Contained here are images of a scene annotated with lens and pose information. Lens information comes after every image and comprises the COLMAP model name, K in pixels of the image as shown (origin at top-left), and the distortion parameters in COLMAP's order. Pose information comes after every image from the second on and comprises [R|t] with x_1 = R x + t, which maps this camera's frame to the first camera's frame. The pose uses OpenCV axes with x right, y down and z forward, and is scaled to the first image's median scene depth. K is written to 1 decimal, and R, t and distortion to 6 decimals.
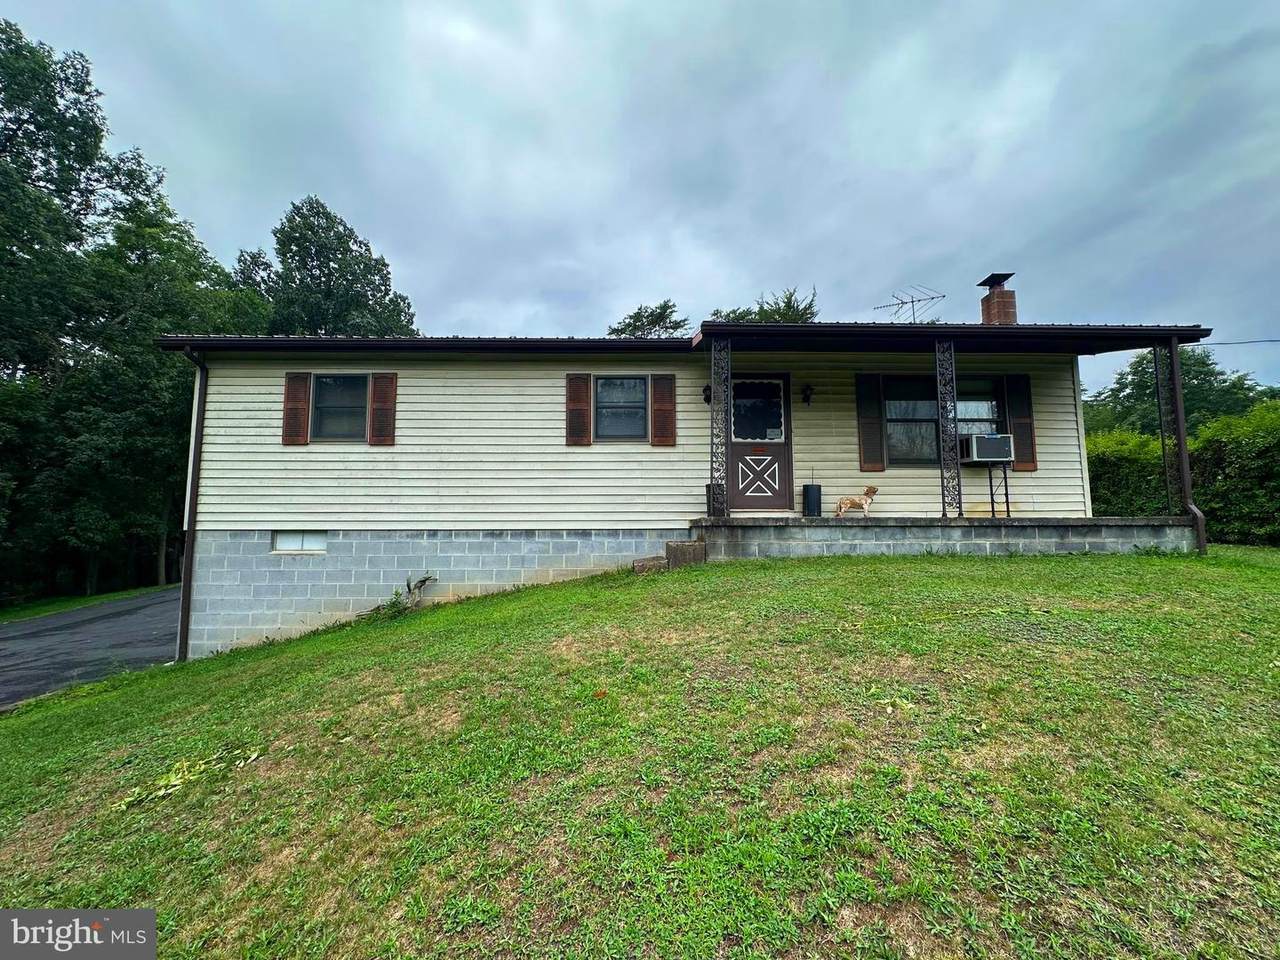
lens RADIAL K [[495.2, 0, 615.8], [0, 495.2, 479.8], [0, 0, 1]] dist [-0.016947, -0.000052]
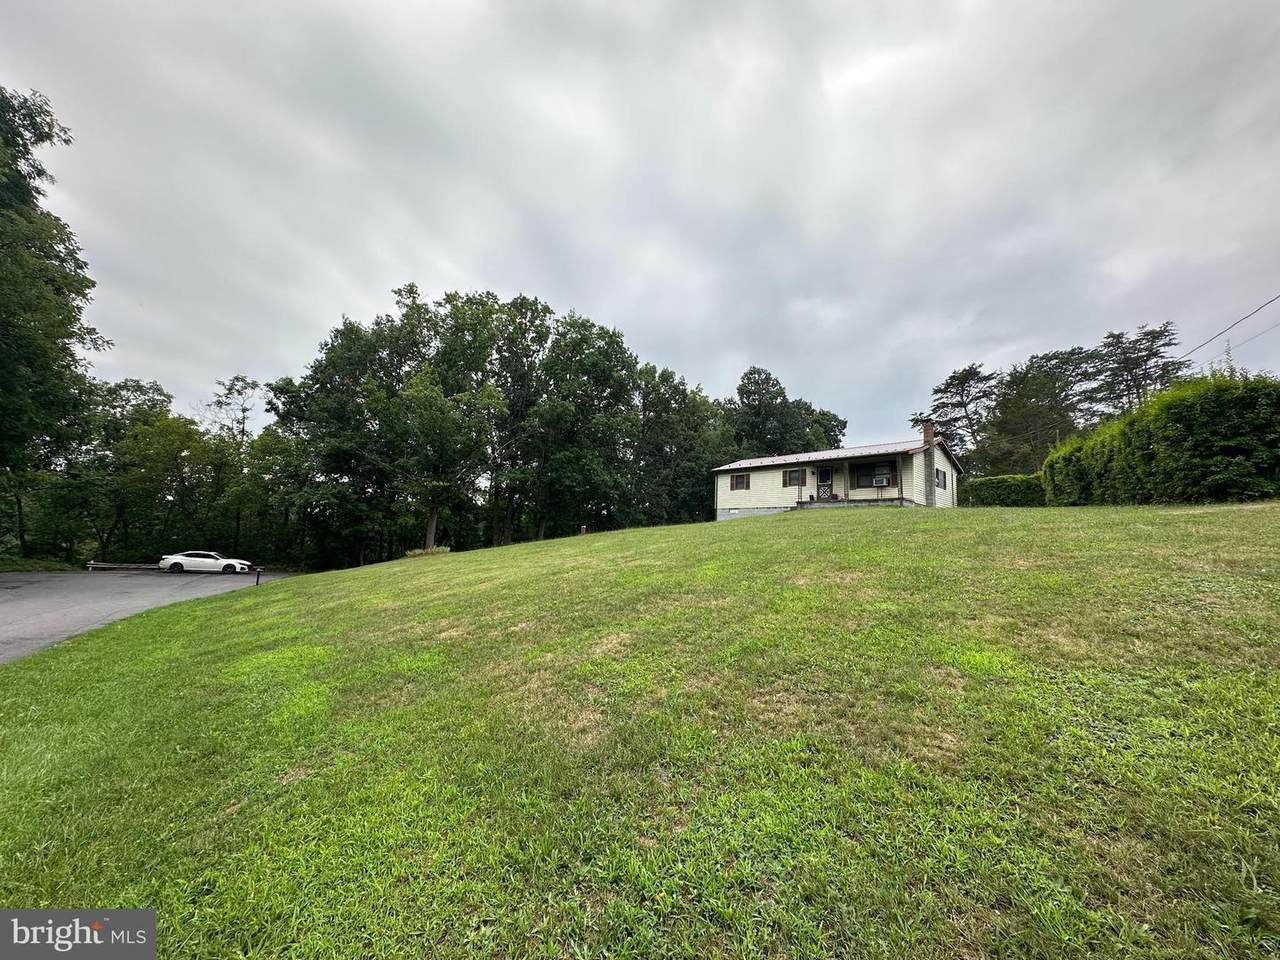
lens RADIAL K [[514.5, 0, 616.0], [0, 514.5, 458.5], [0, 0, 1]] dist [-0.033357, -0.000025]
pose [[0.631280, -0.096653, -0.769509, 2.473547], [0.020415, 0.993931, -0.108093, 0.135923], [0.775286, 0.052527, 0.629422, -2.997302]]
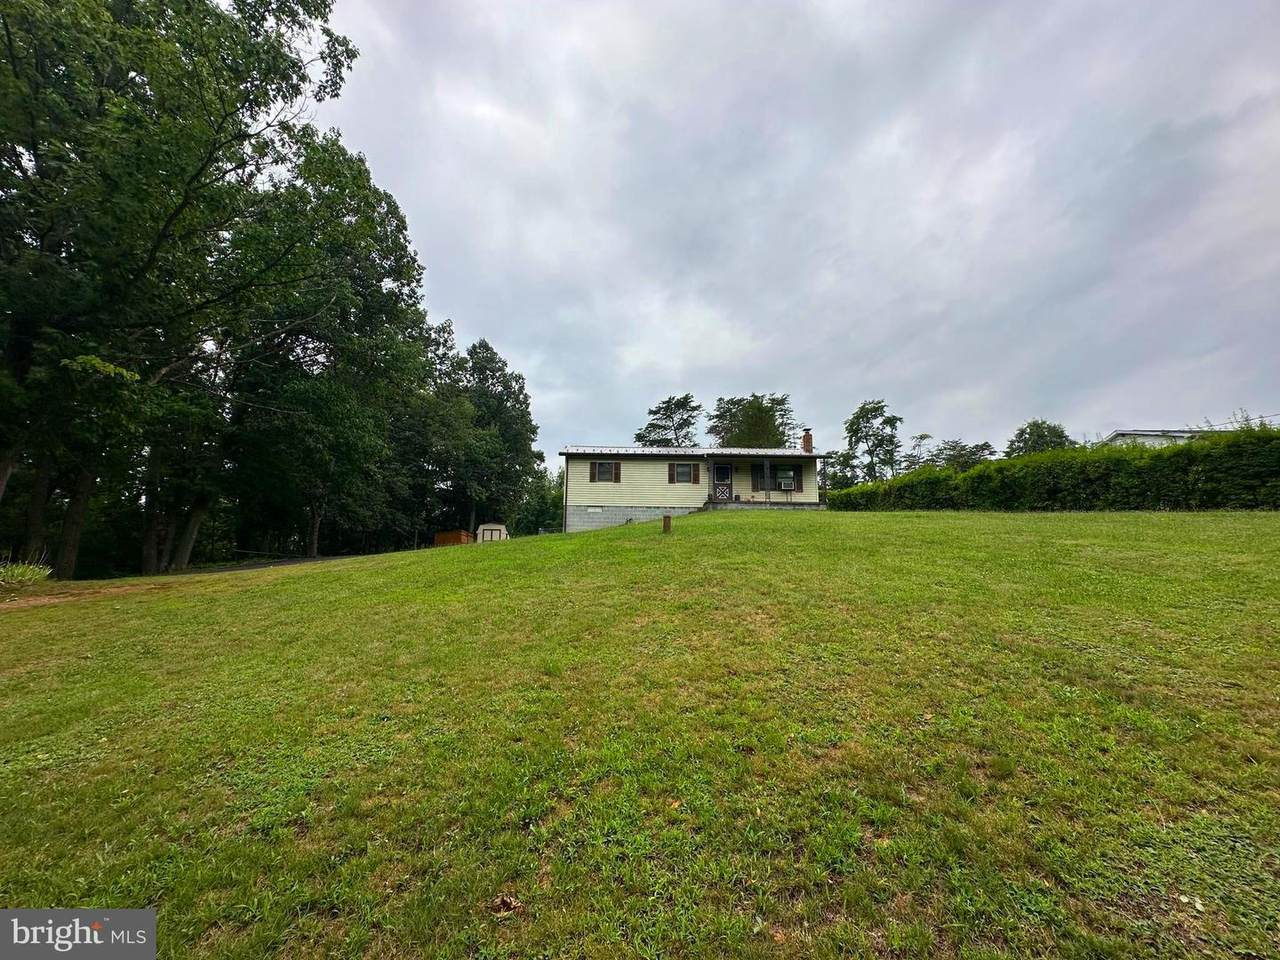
lens RADIAL K [[514.5, 0, 616.0], [0, 514.5, 458.5], [0, 0, 1]] dist [-0.033357, -0.000025]
pose [[0.999789, 0.013581, -0.015442, -0.421413], [-0.015521, 0.990940, -0.133407, 0.253206], [0.013491, 0.133619, 0.990941, -2.686298]]
